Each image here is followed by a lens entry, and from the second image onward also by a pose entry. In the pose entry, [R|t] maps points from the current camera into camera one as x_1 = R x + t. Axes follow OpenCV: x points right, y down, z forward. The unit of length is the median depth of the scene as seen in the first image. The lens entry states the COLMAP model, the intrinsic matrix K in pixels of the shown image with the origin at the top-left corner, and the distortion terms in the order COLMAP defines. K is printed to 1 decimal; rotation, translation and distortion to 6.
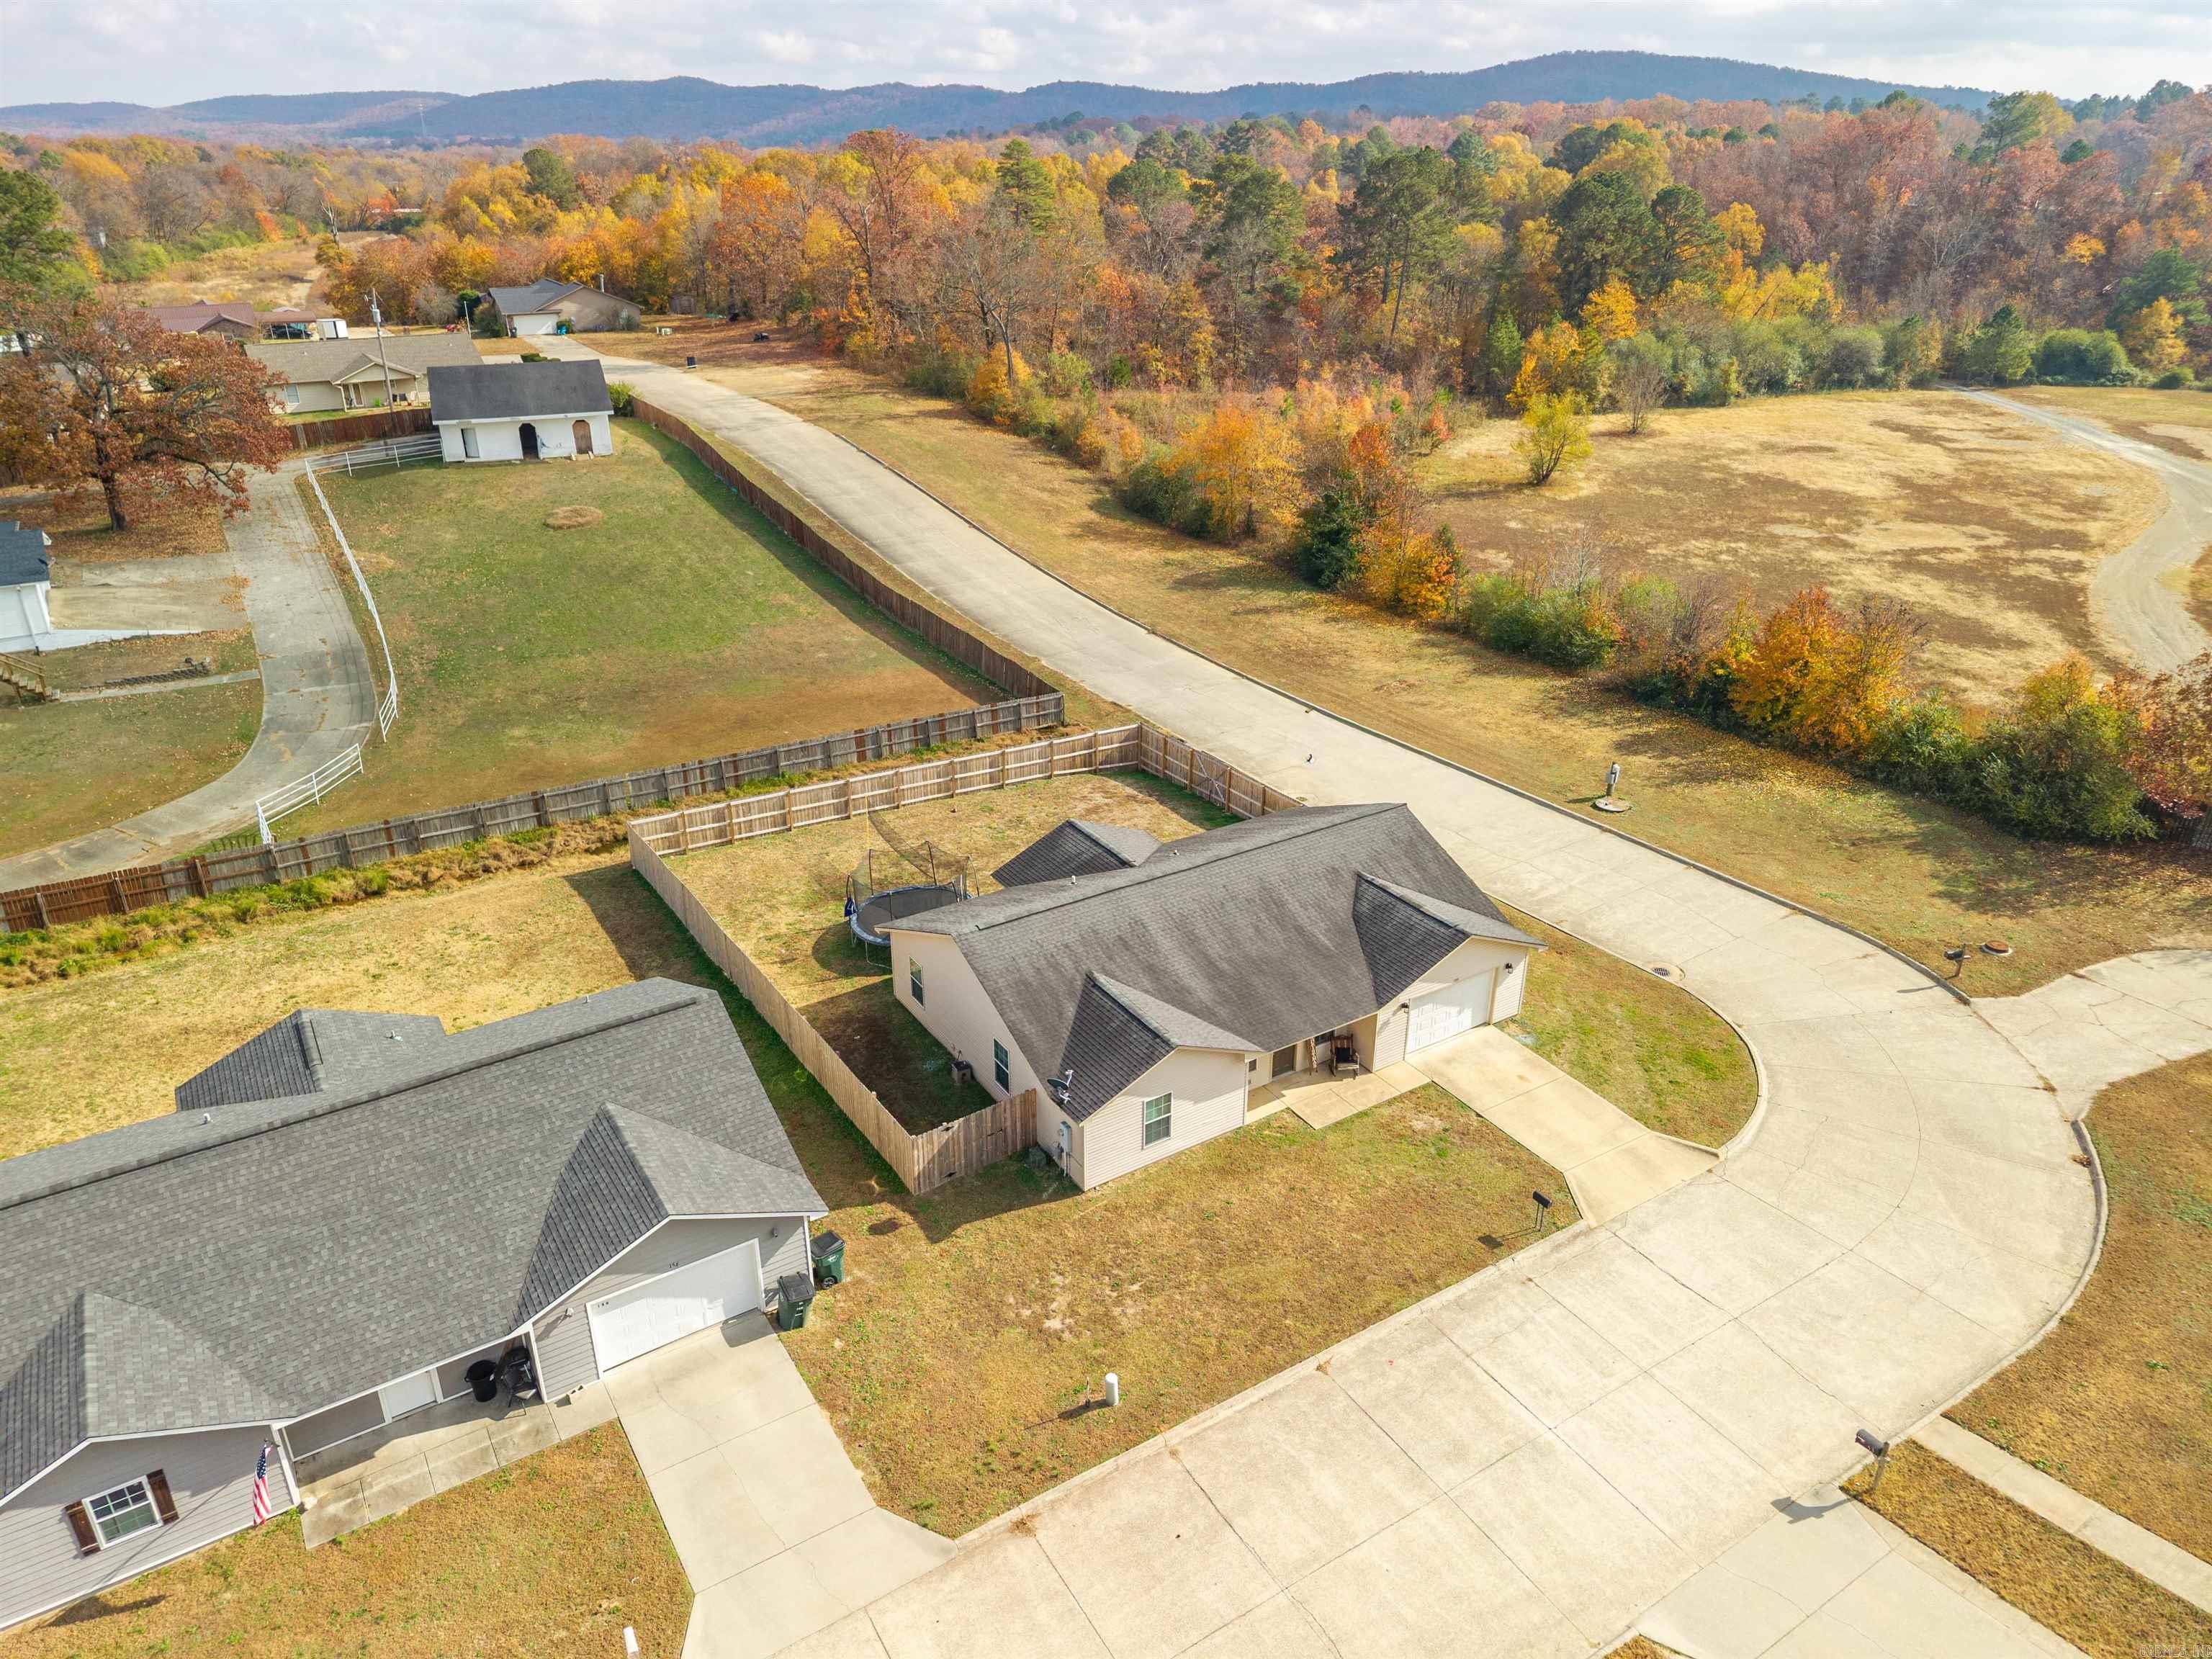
lens RADIAL K [[1464.7, 0, 1108.3], [0, 1464.7, 849.6], [0, 0, 1]] dist [0.026830, -0.027918]
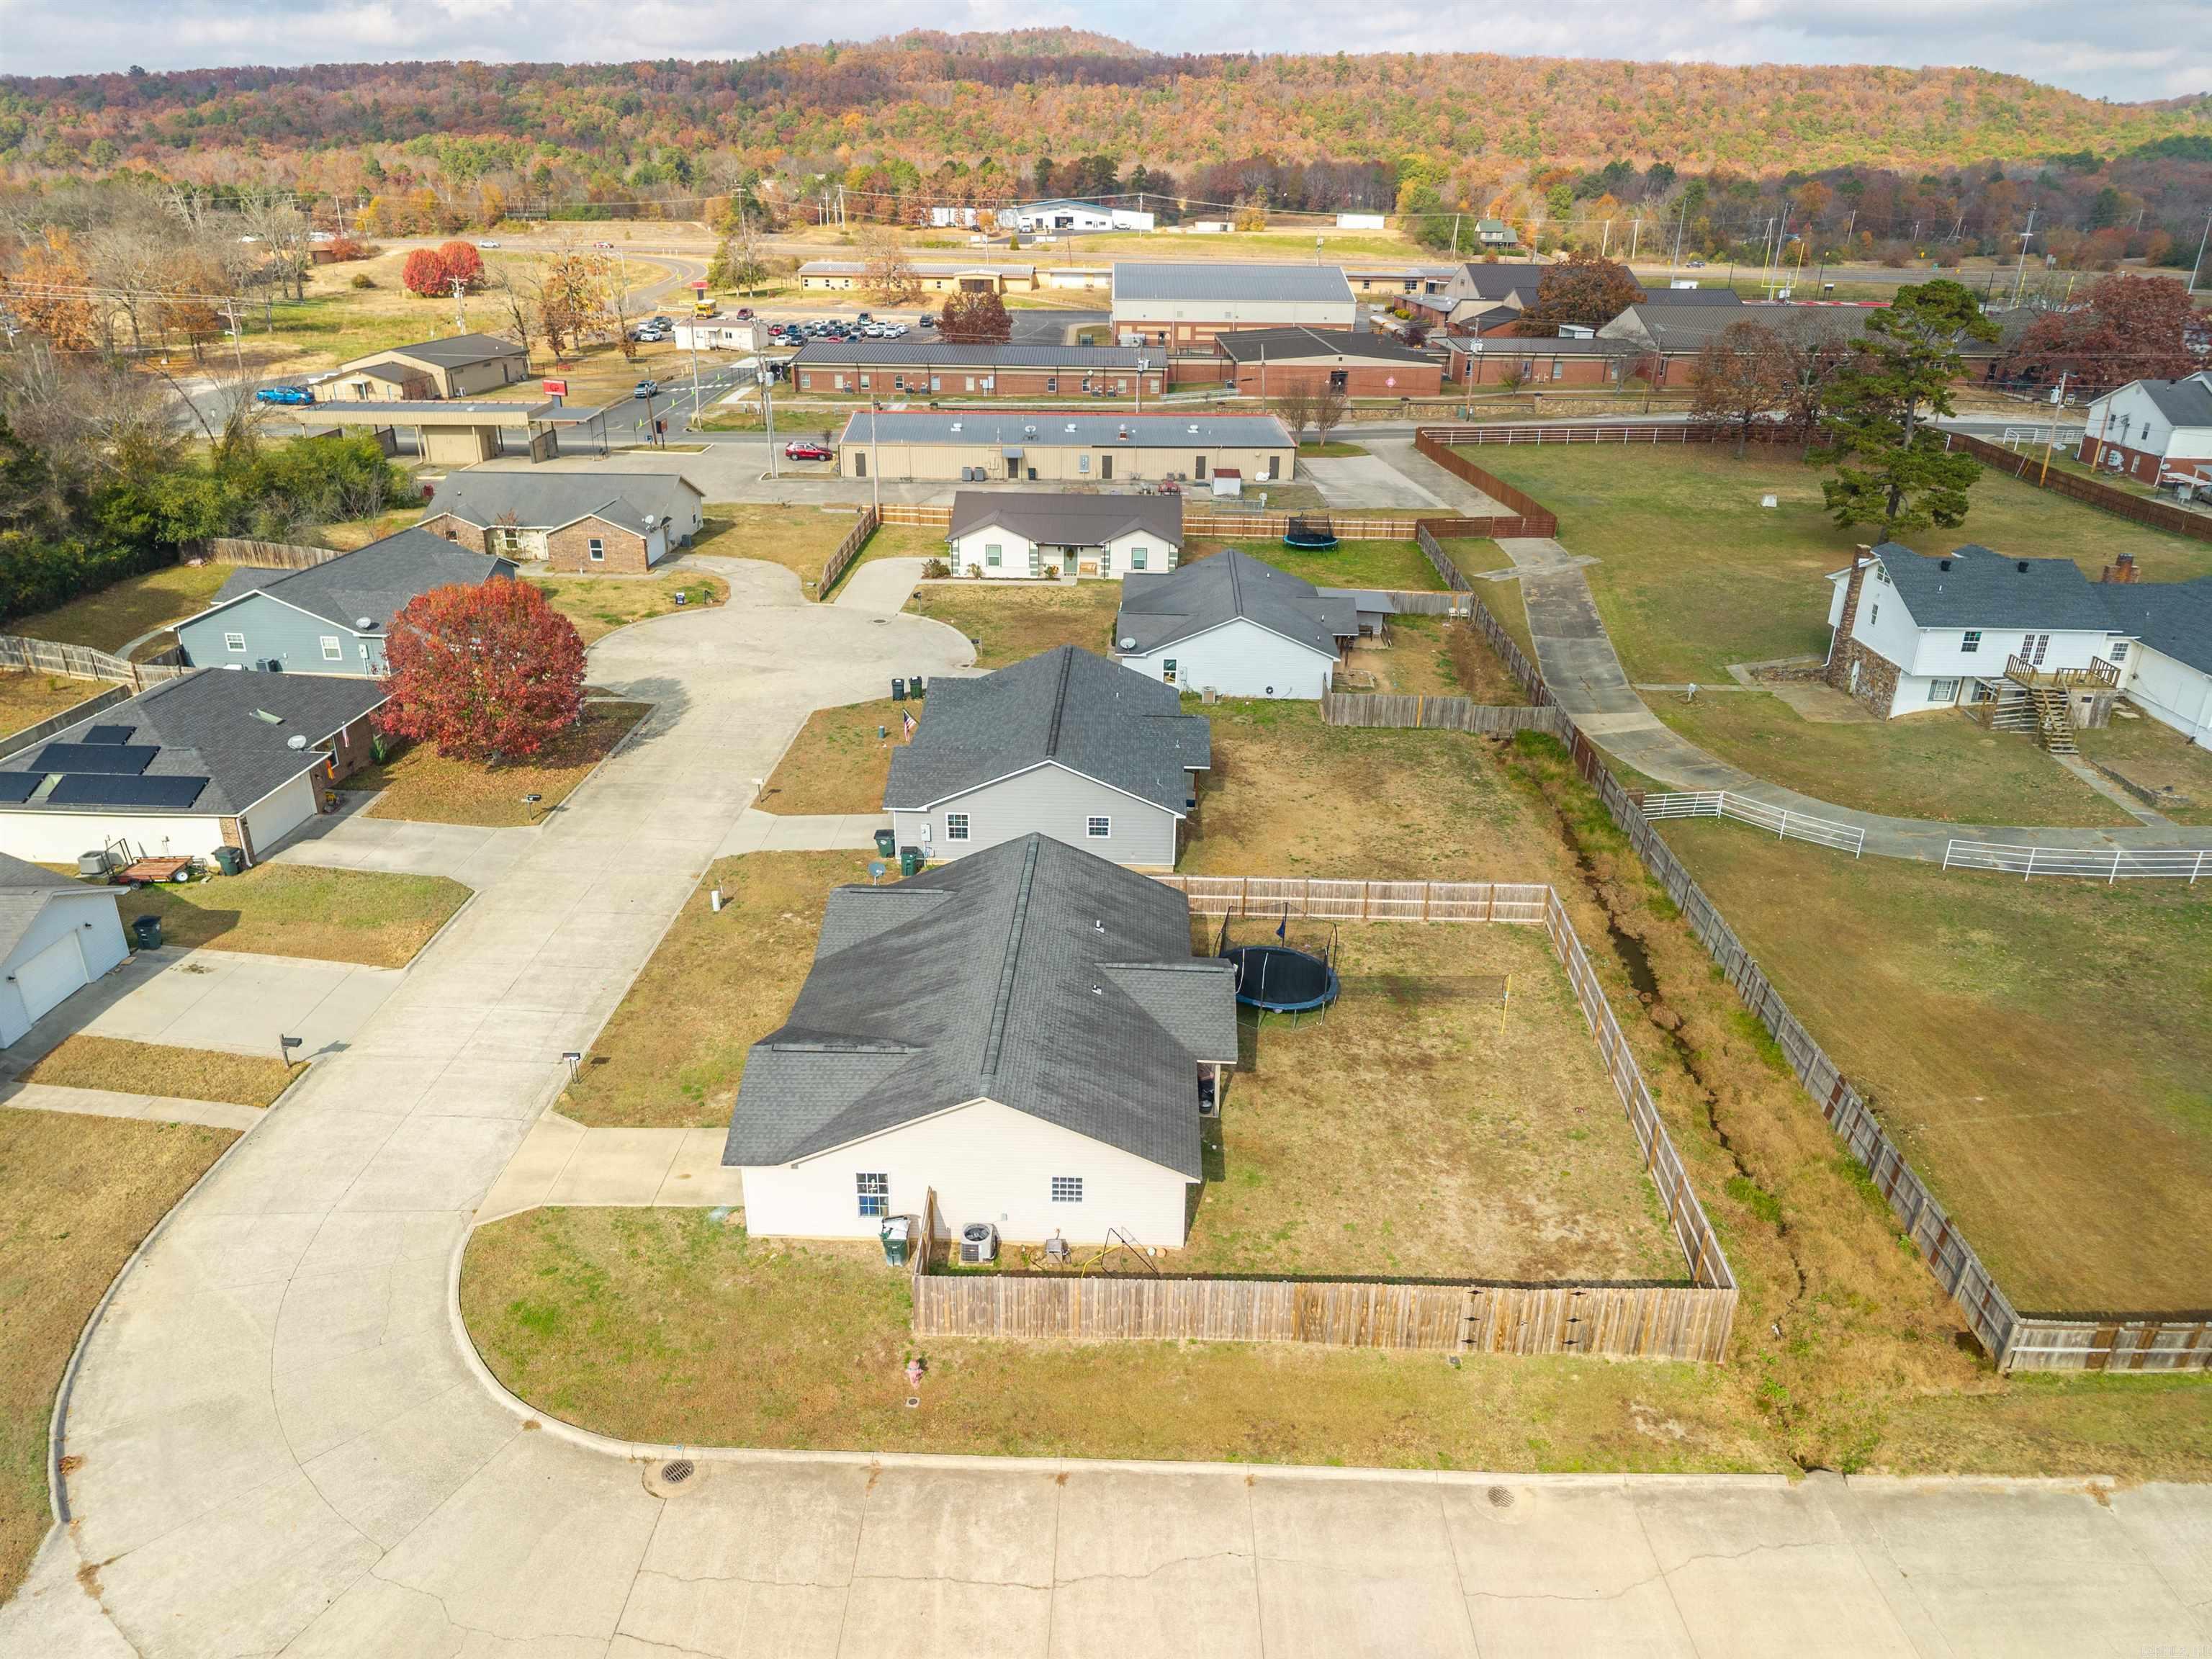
lens RADIAL K [[1464.7, 0, 1108.3], [0, 1464.7, 849.6], [0, 0, 1]] dist [0.026830, -0.027918]
pose [[-0.565215, 0.325299, -0.758098, 0.530441], [-0.373529, 0.718449, 0.586777, -0.450801], [0.735533, 0.614827, -0.284570, 0.908095]]
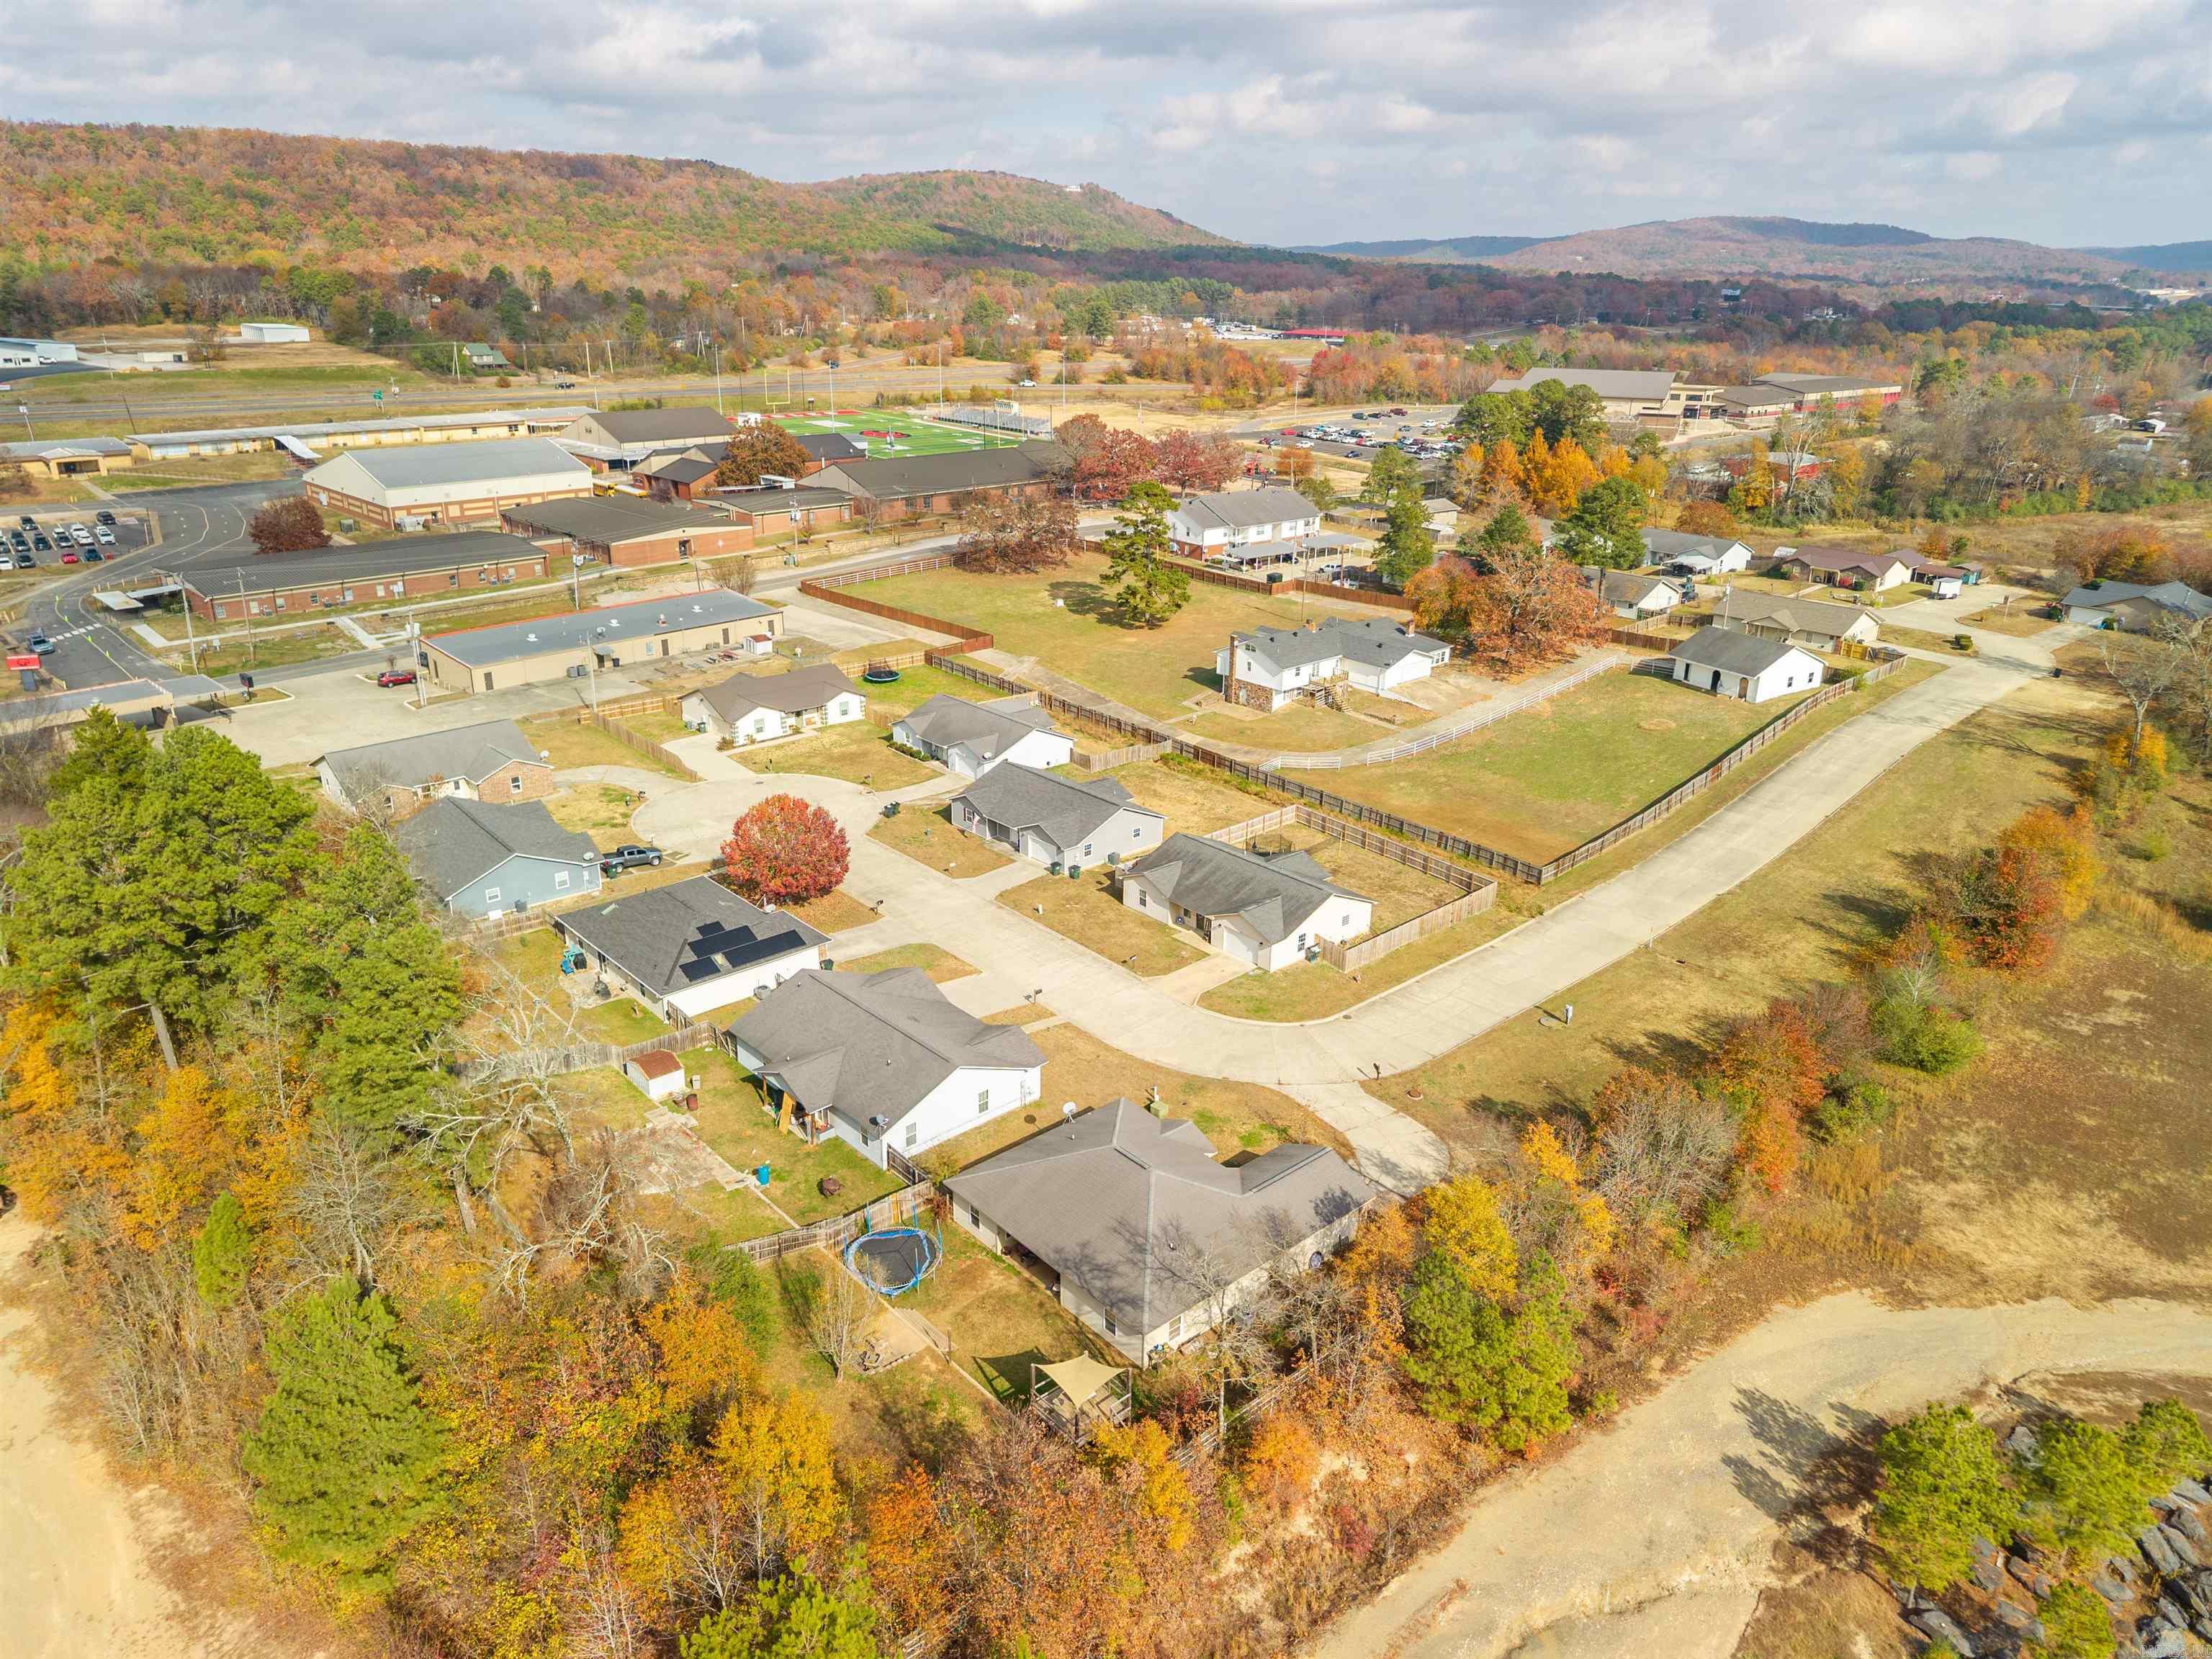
lens RADIAL K [[1470.3, 0, 1112.6], [0, 1470.3, 823.3], [0, 0, 1]] dist [0.107932, -0.202006]
pose [[0.165181, 0.350691, -0.921809, 1.690275], [-0.441395, 0.862107, 0.248883, -0.414071], [0.881978, 0.365771, 0.297197, -0.012523]]
